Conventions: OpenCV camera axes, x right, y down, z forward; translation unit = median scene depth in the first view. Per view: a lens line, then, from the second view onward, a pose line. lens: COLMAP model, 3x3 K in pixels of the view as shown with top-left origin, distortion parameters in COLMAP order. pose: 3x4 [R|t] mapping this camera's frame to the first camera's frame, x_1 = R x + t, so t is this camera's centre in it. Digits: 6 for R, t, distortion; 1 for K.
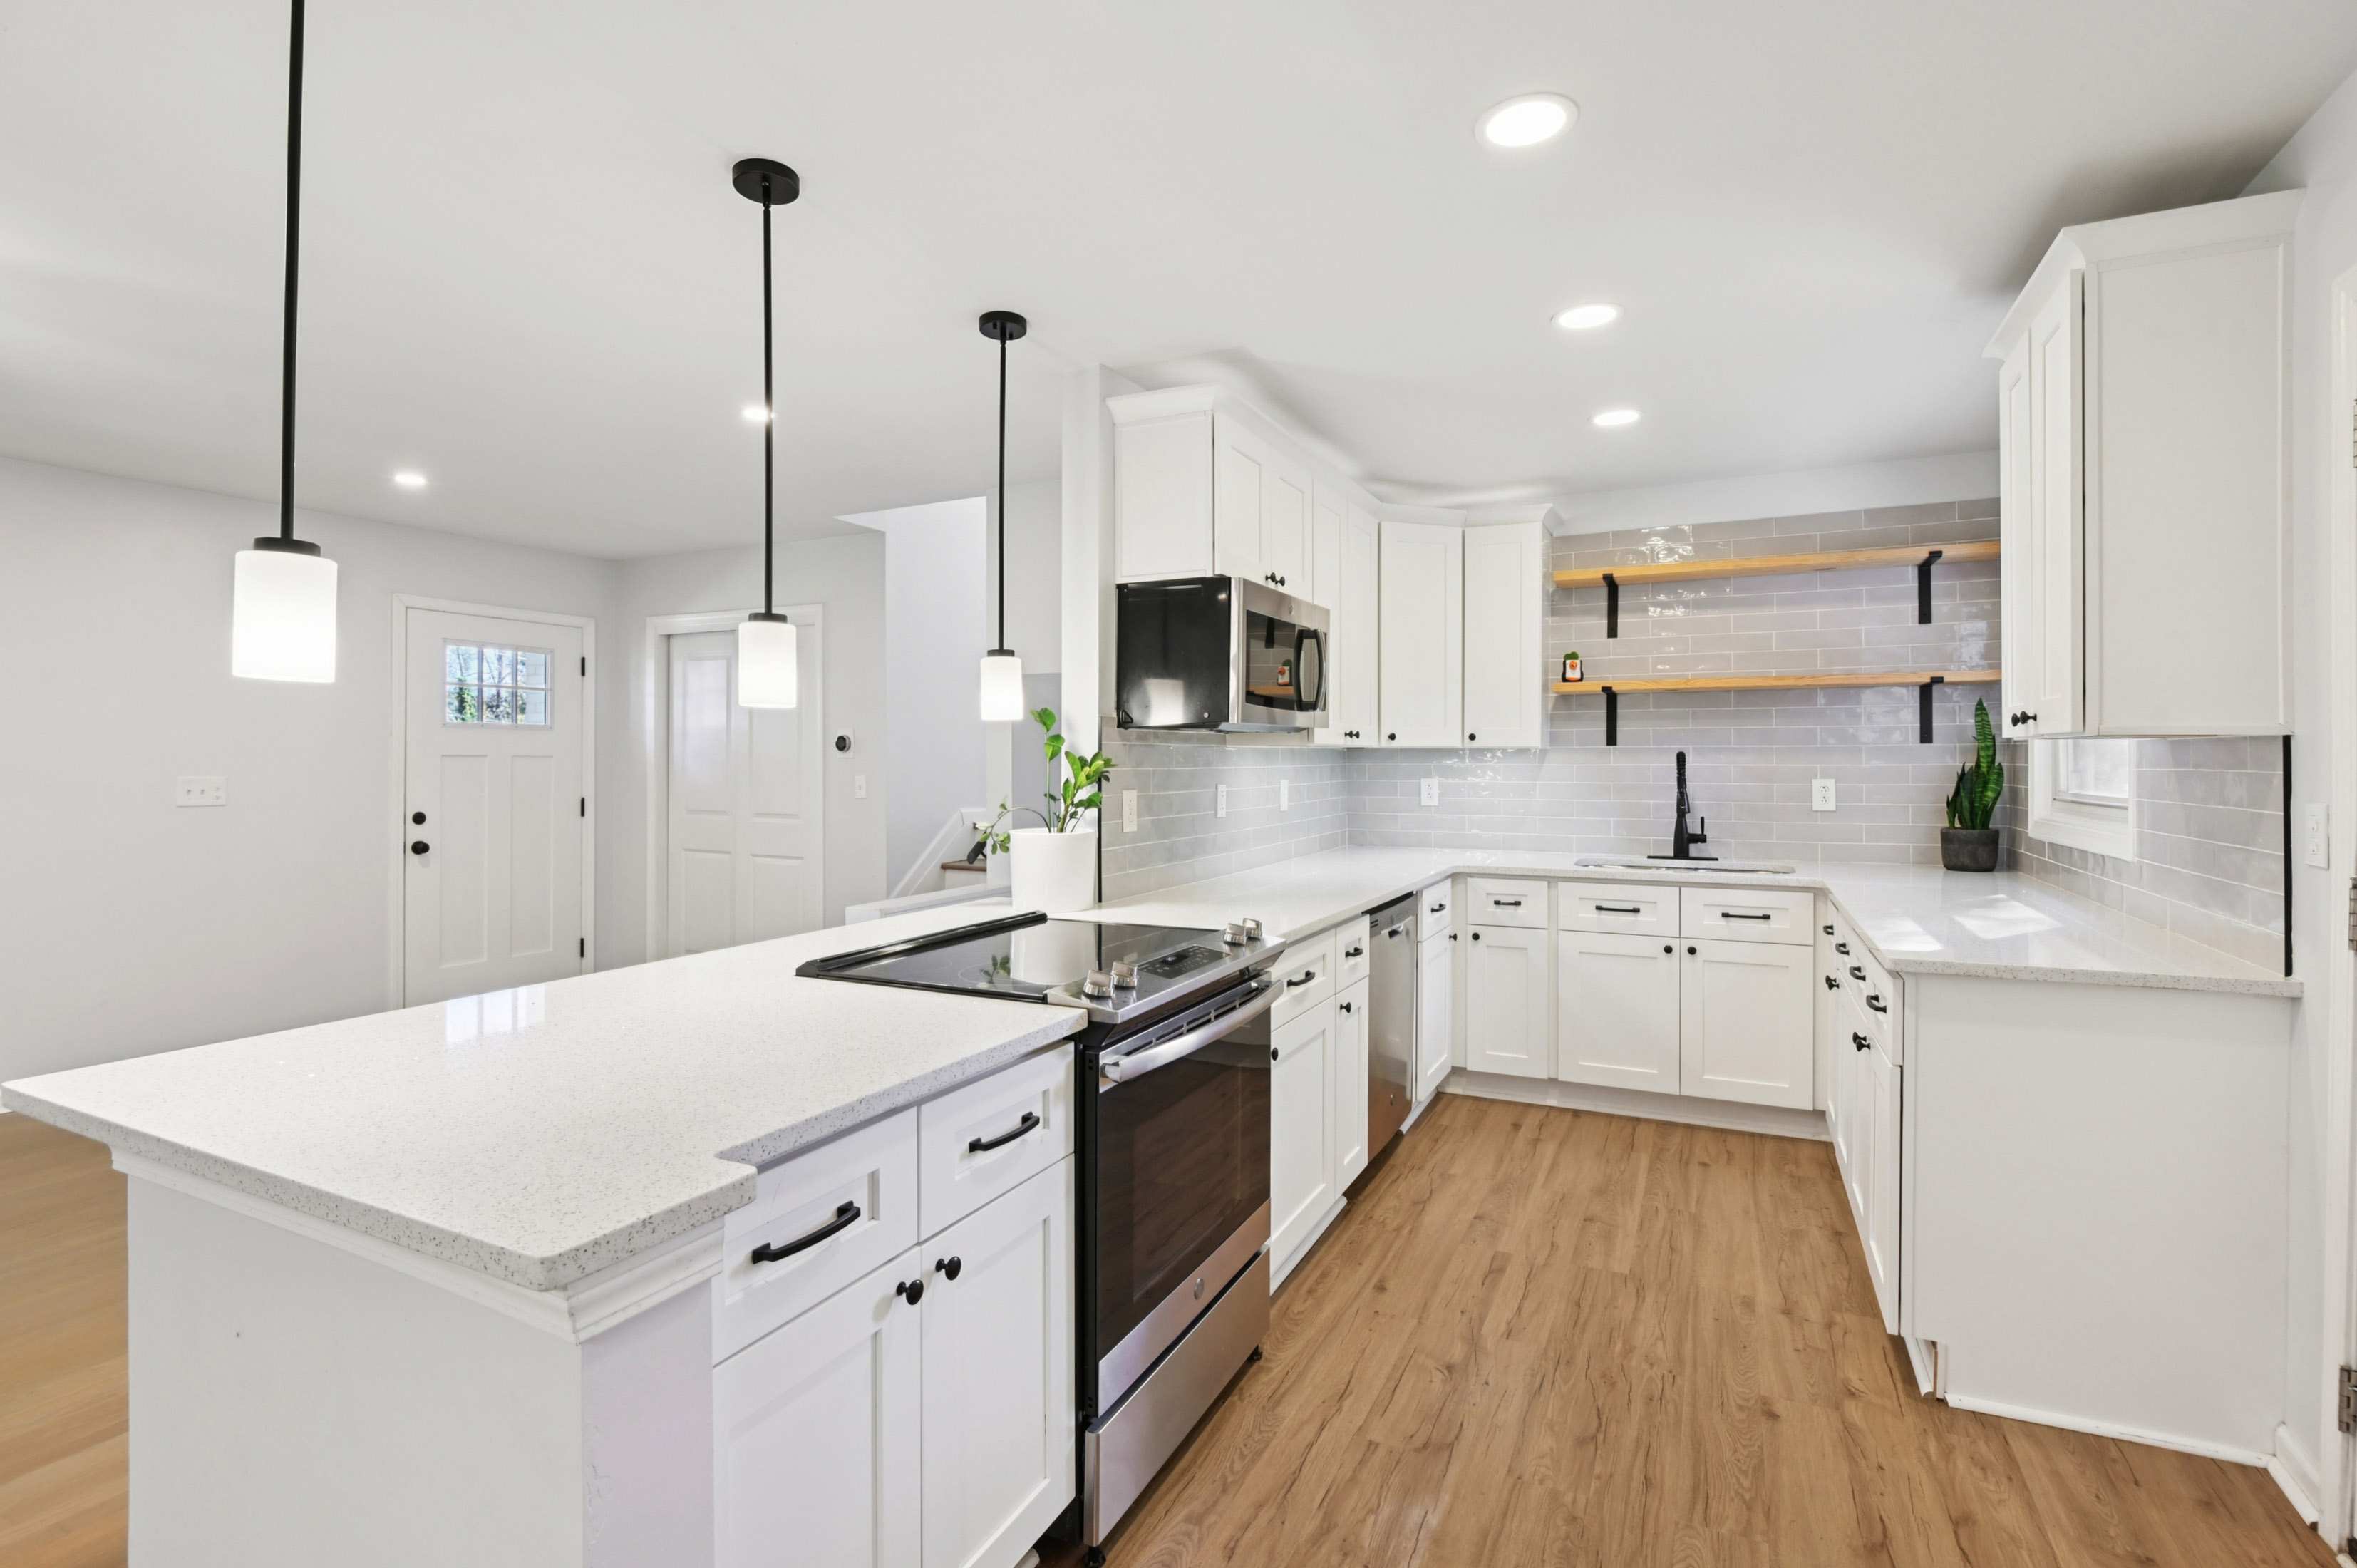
lens RADIAL K [[1083.9, 0, 1188.9], [0, 1083.9, 774.1], [0, 0, 1]] dist [-0.008451, -0.006565]
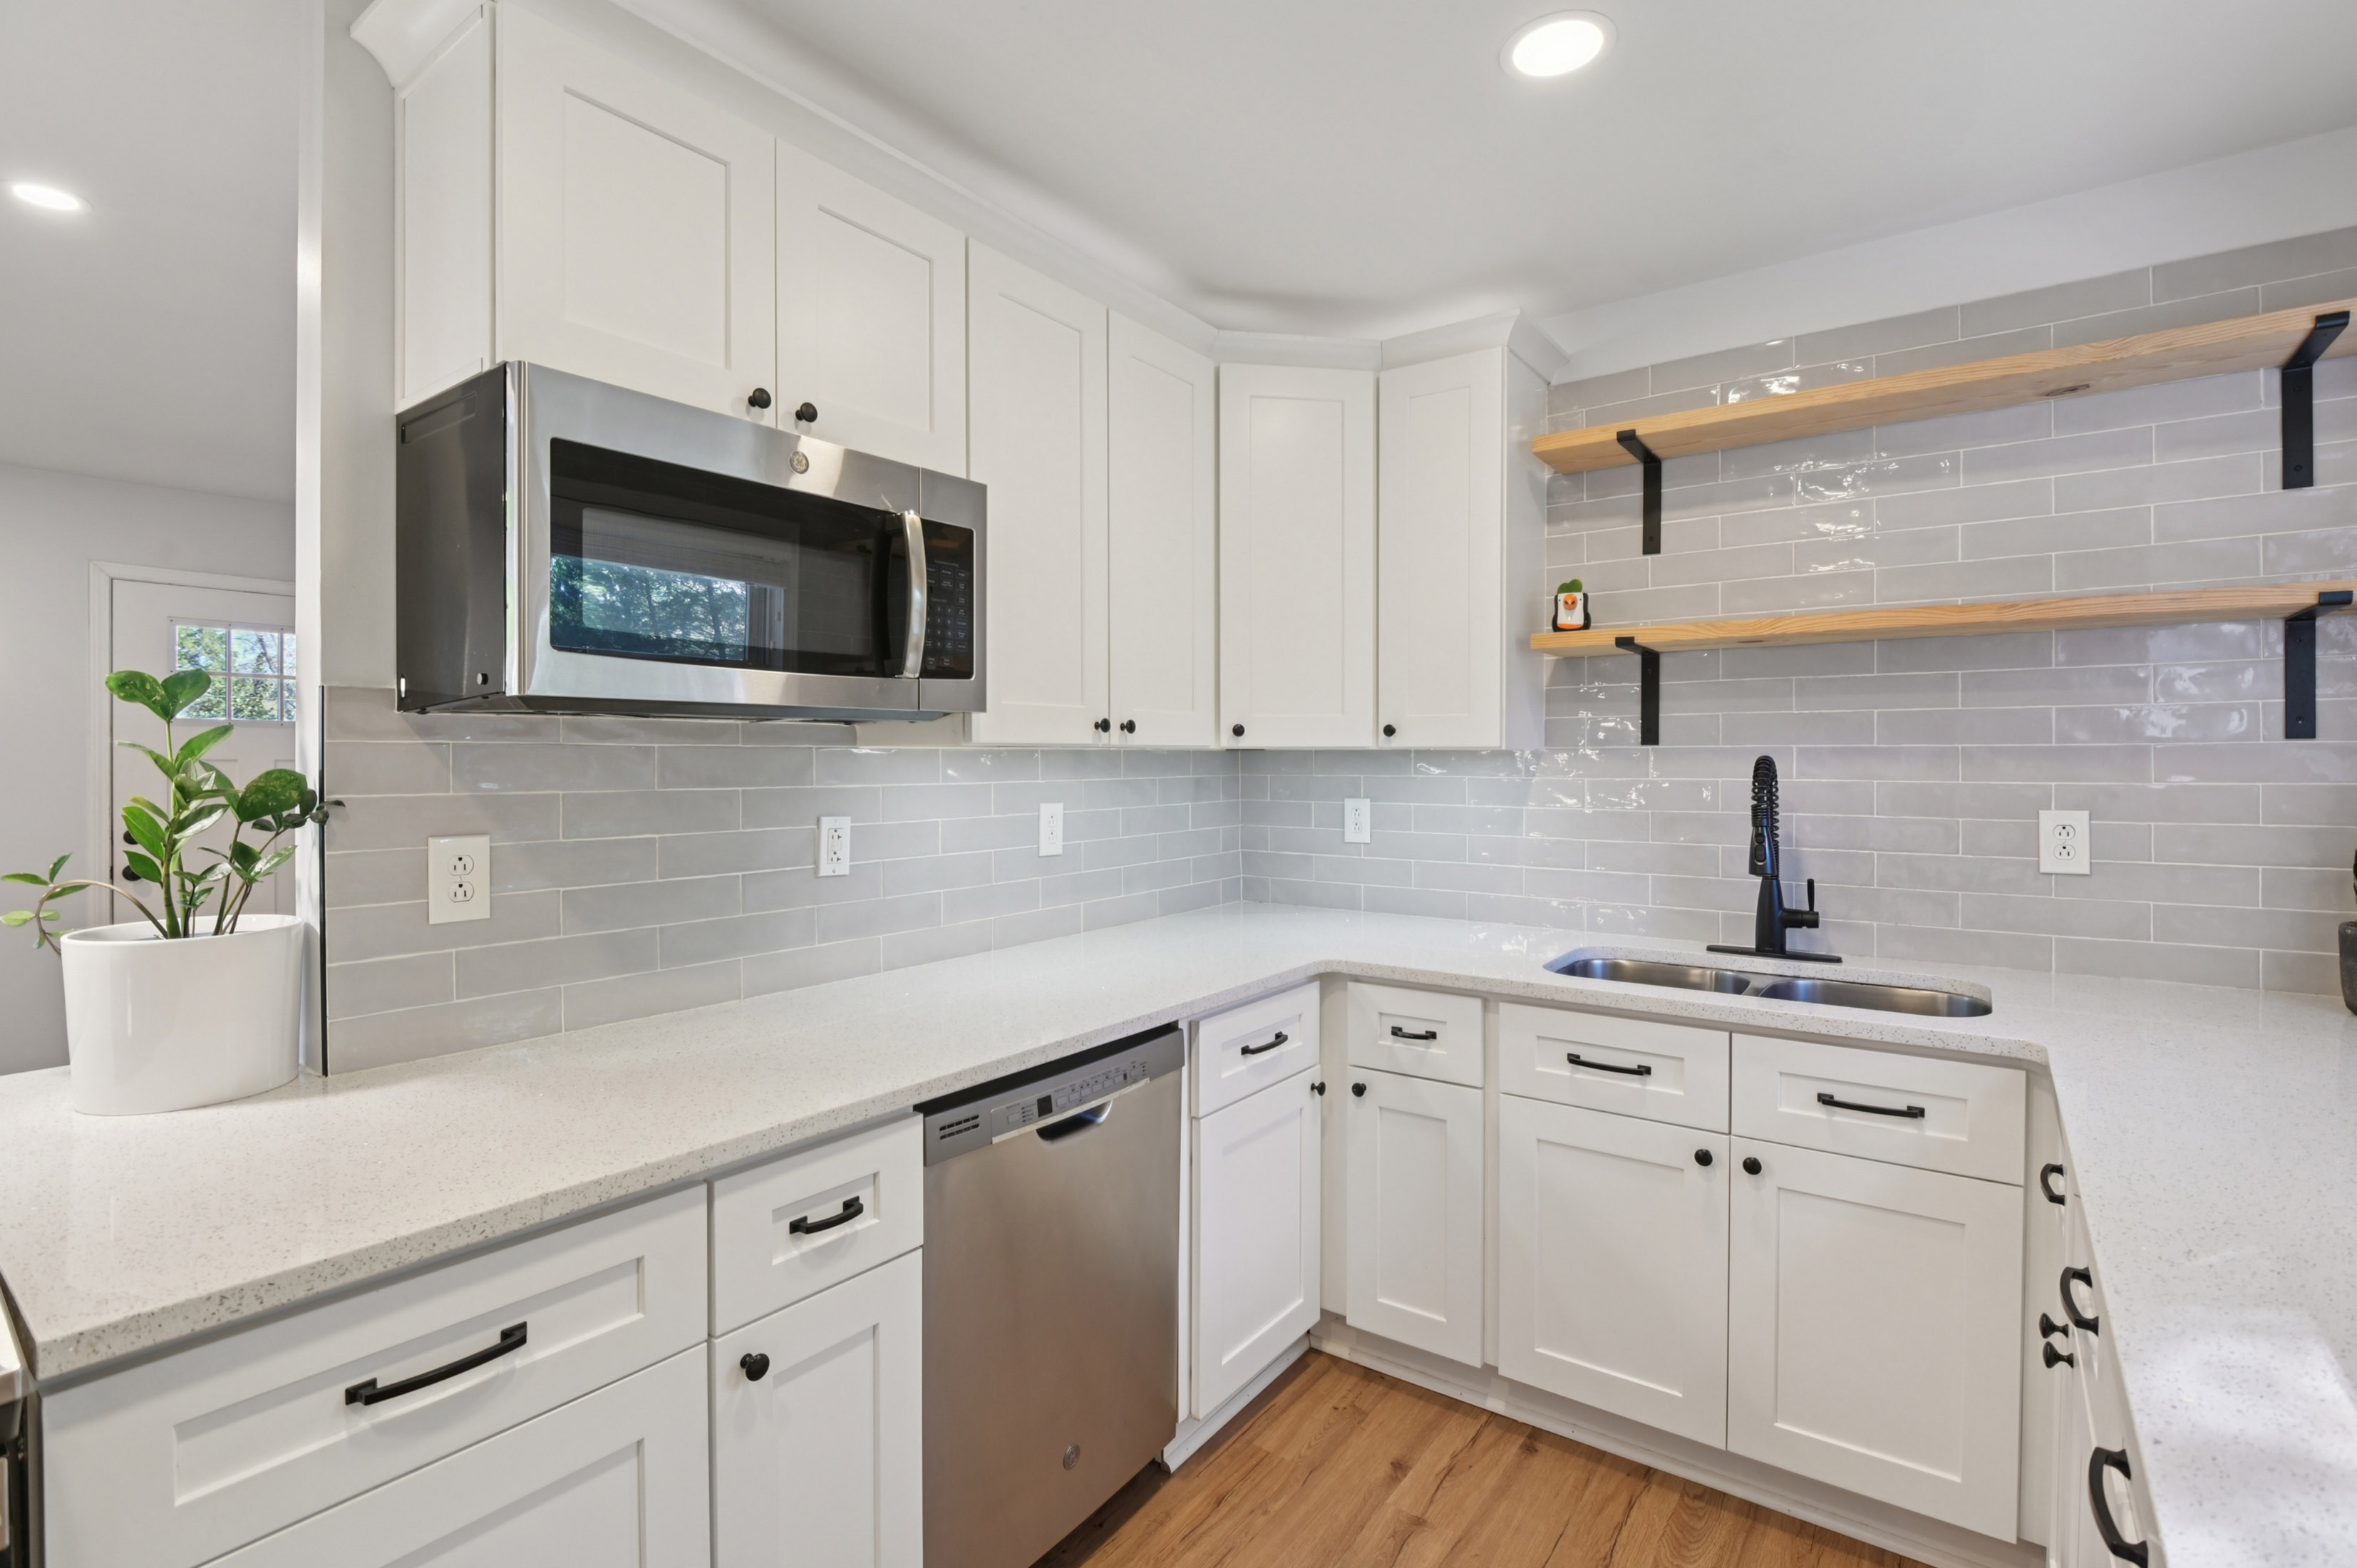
lens RADIAL K [[1075.9, 0, 1191.0], [0, 1075.9, 776.0], [0, 0, 1]] dist [-0.017499, -0.000517]
pose [[0.984294, 0.003429, -0.176501, 0.279297], [-0.003196, 0.999994, 0.001606, -0.011312], [0.176506, -0.001016, 0.984299, 0.448092]]
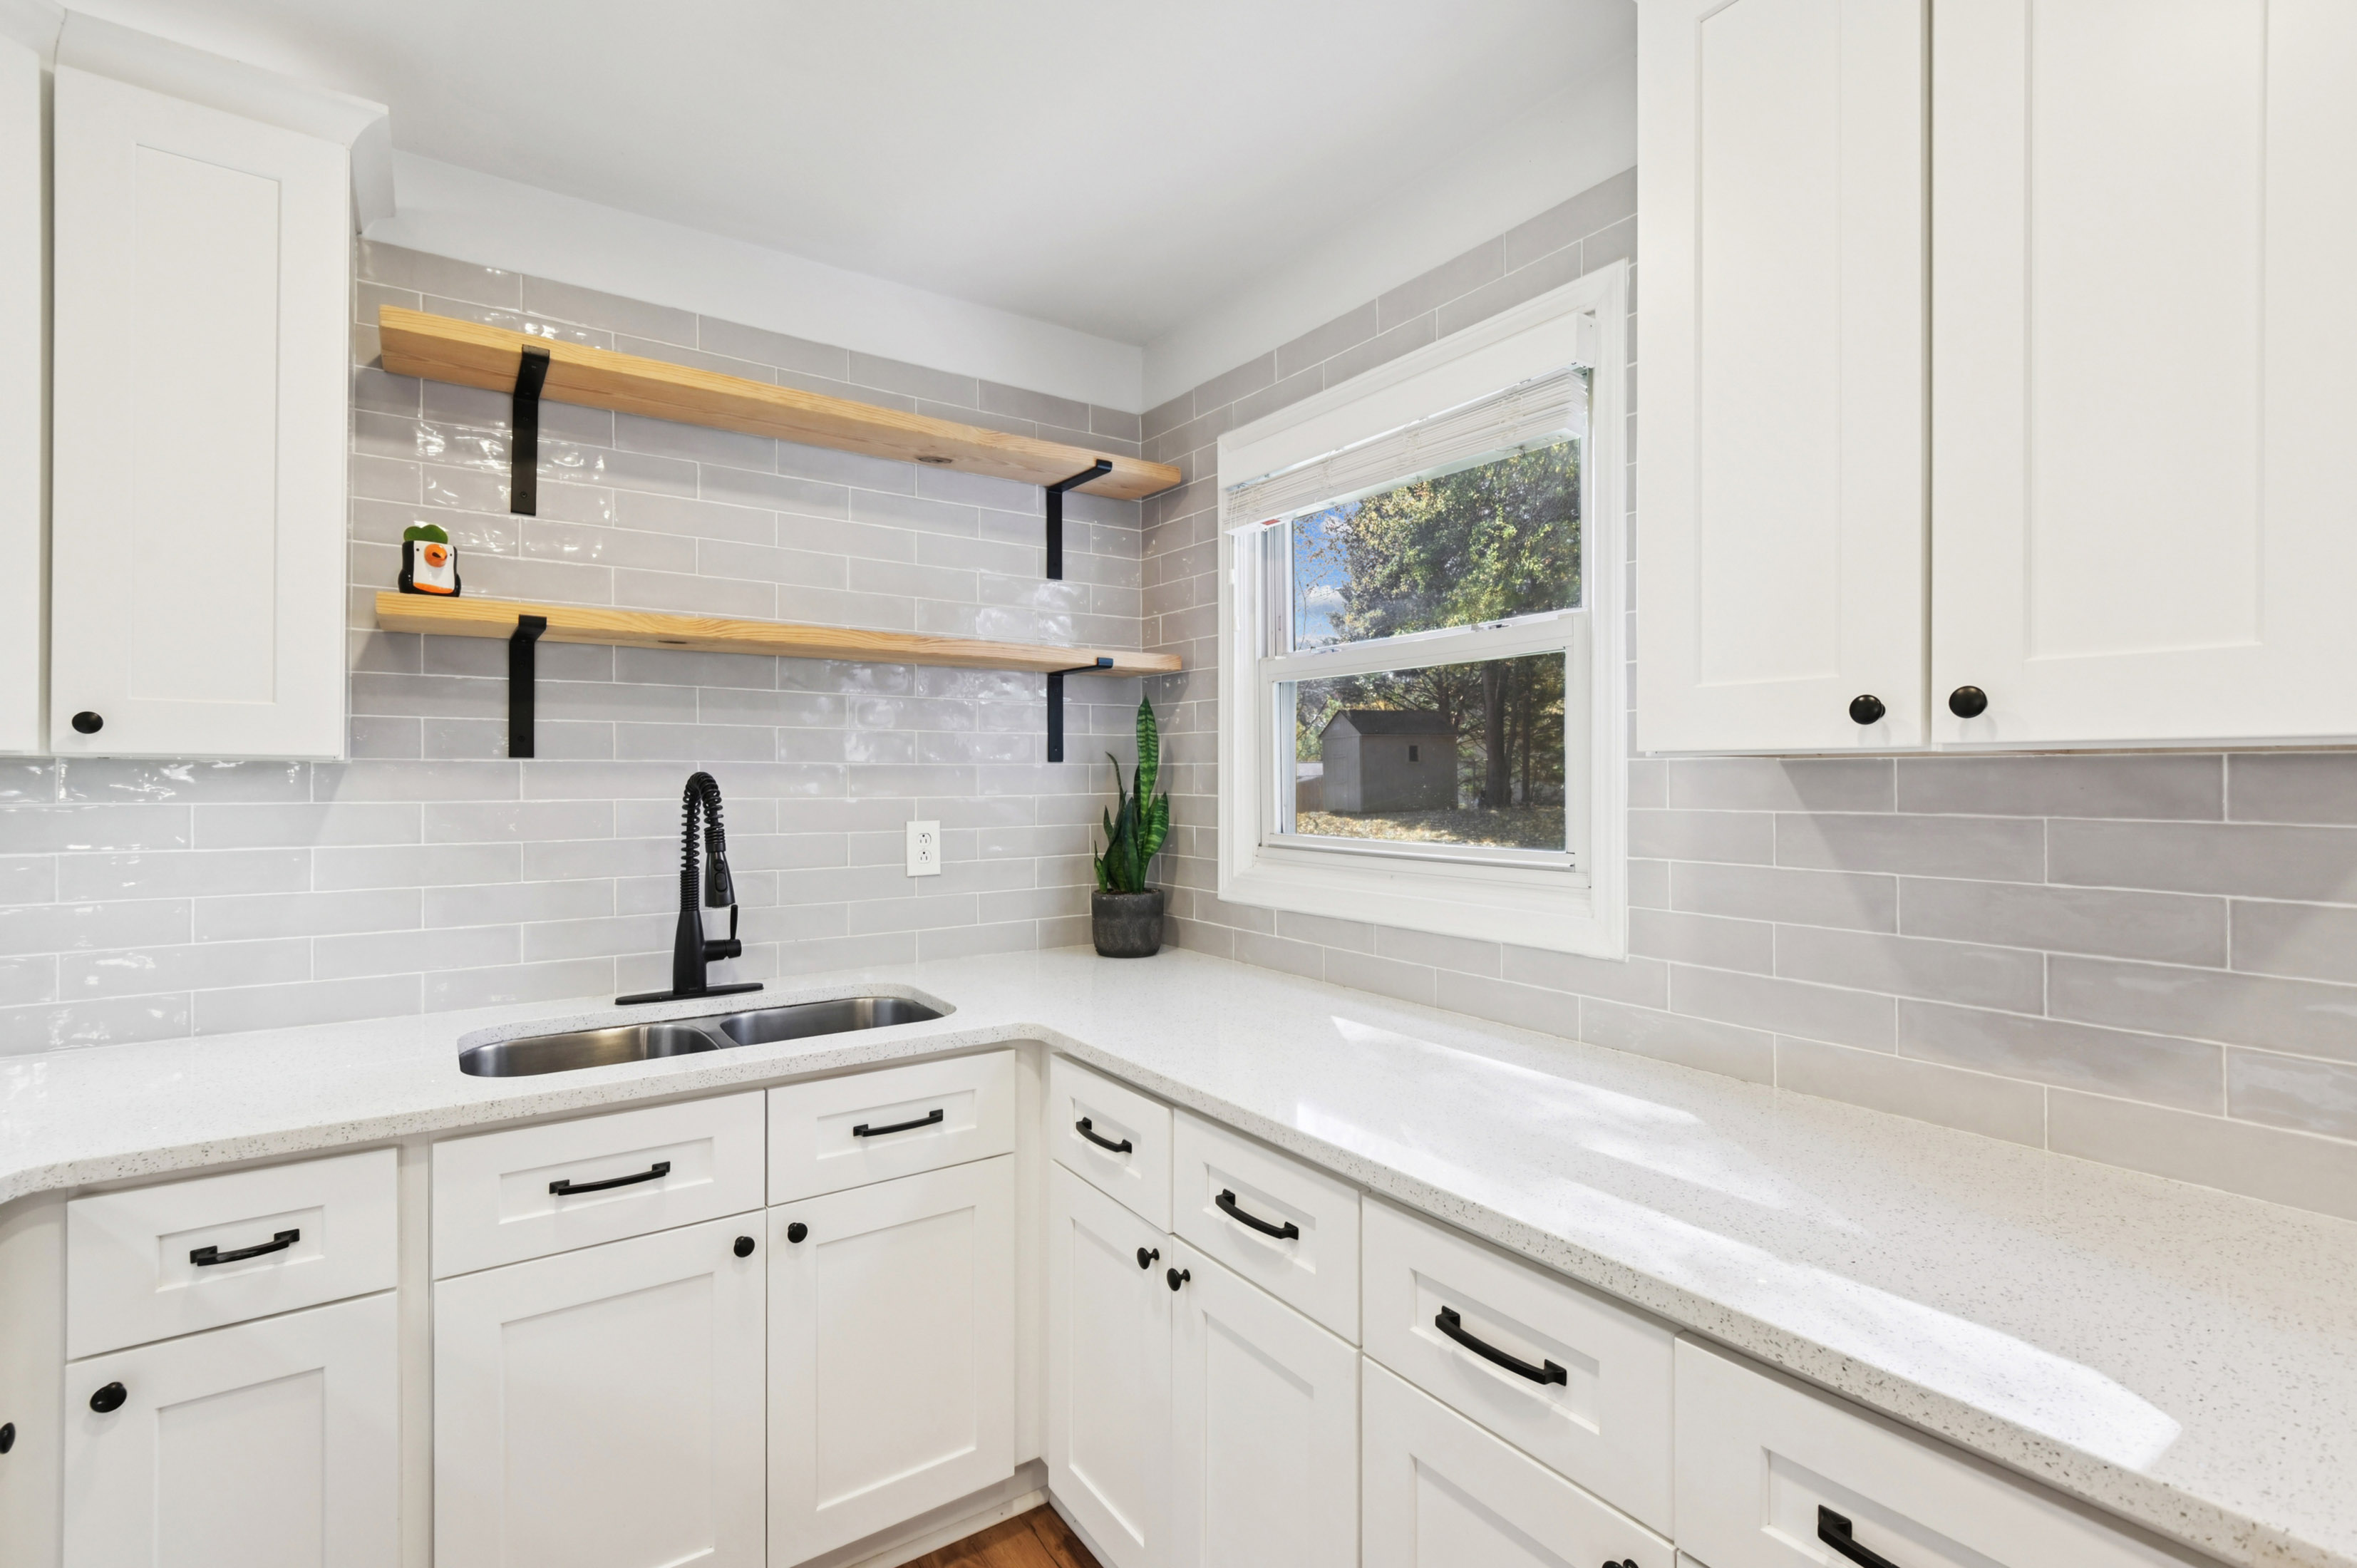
lens RADIAL K [[1076.0, 0, 1194.3], [0, 1076.0, 775.5], [0, 0, 1]] dist [0.000218, -0.000055]
pose [[0.477901, 0.003550, 0.878407, 0.149767], [0.009764, 0.999909, -0.009353, -0.013418], [-0.878359, 0.013047, 0.477823, 0.605148]]
